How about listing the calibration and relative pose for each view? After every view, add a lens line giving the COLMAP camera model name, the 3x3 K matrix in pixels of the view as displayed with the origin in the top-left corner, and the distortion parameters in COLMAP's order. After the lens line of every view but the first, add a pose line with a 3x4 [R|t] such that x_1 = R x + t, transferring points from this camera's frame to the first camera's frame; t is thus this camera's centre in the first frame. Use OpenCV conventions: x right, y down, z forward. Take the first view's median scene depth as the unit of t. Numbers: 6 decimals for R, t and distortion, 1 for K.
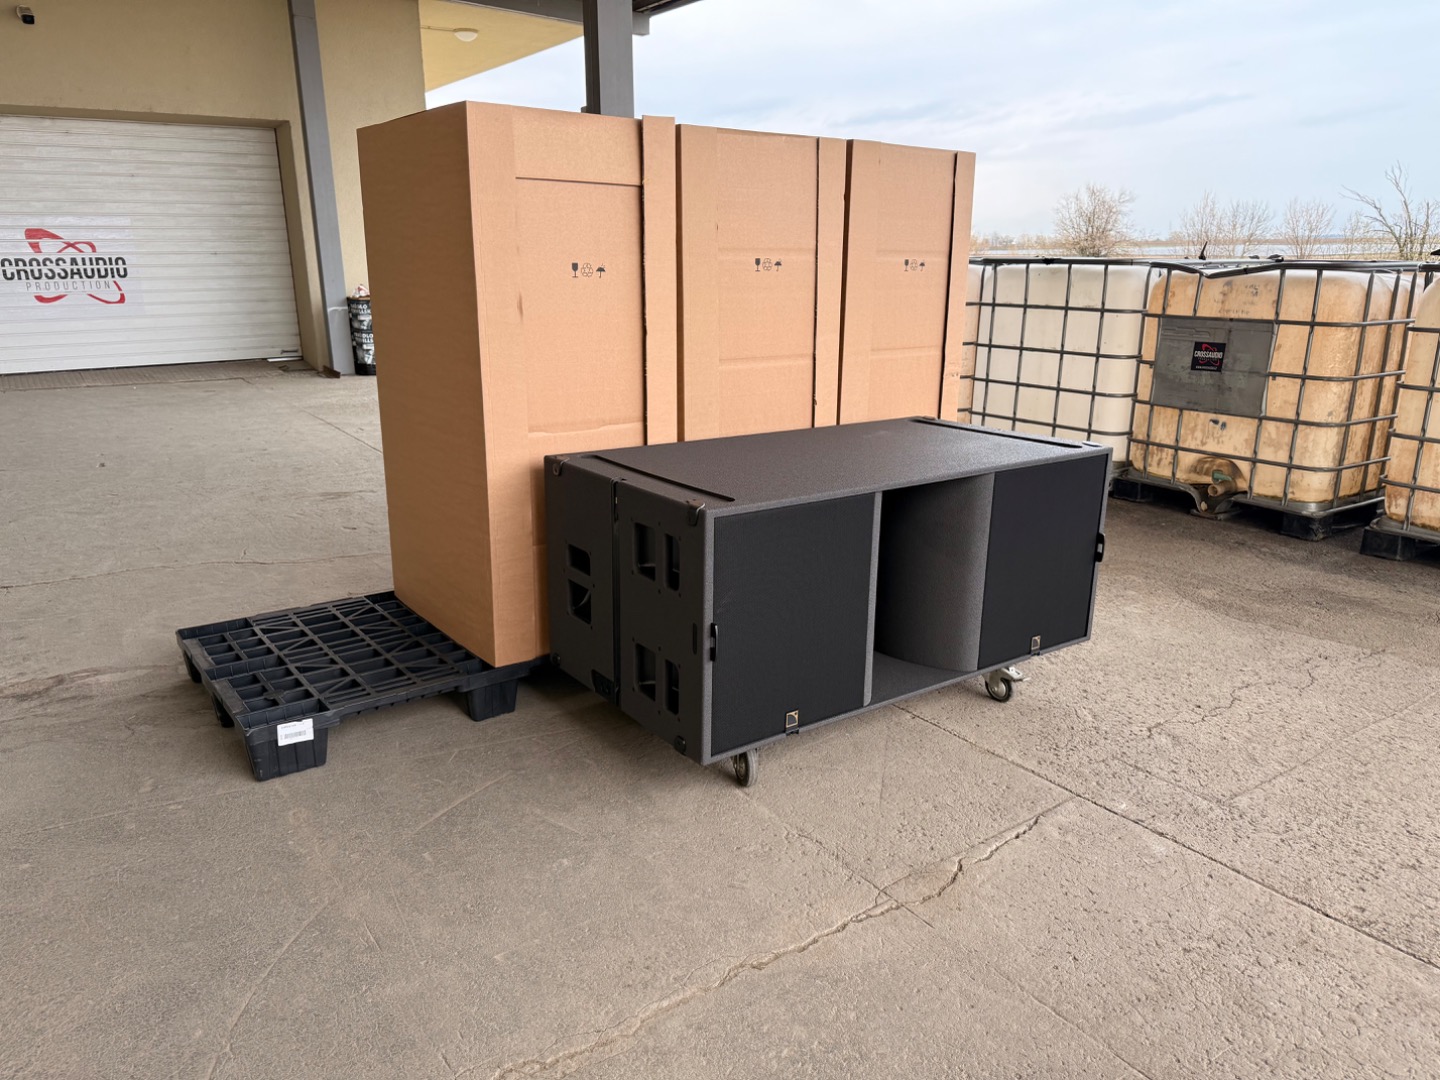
lens RADIAL K [[1021.6, 0, 720.0], [0, 1021.6, 540.0], [0, 0, 1]] dist [0.006813, -0.007806]
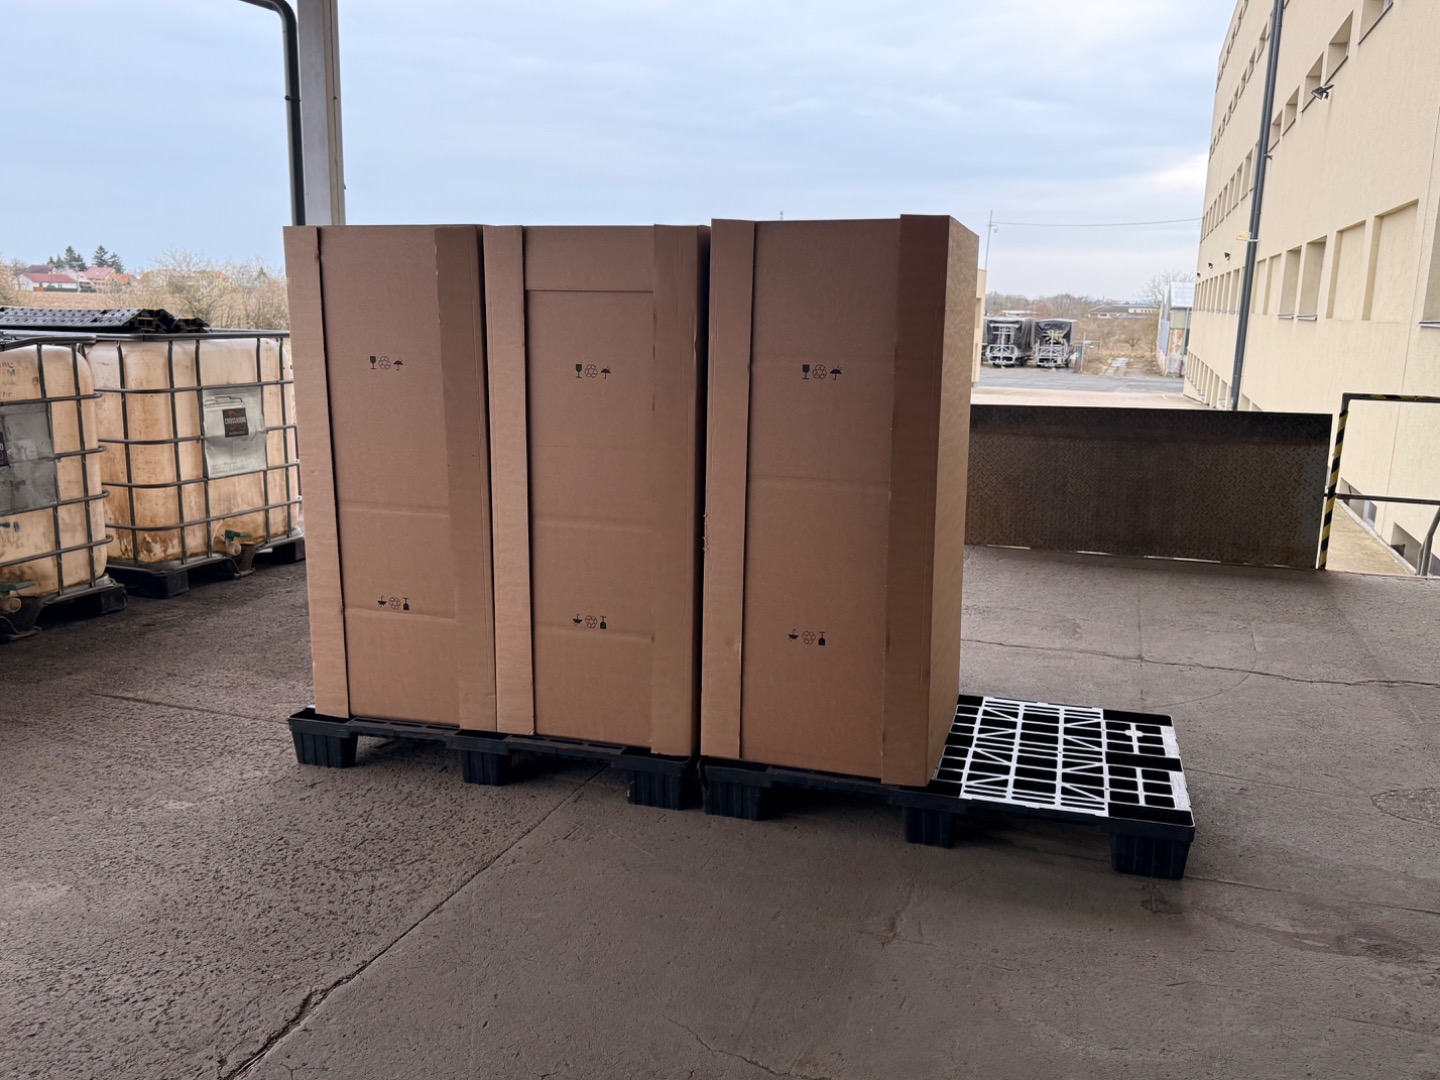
lens RADIAL K [[1225.2, 0, 720.0], [0, 1225.2, 540.0], [0, 0, 1]] dist [0.001883, 0.000020]
pose [[-0.597978, -0.163554, 0.784648, -0.682389], [0.198001, 0.918475, 0.342345, -0.349018], [-0.776672, 0.360075, -0.516843, 1.127351]]
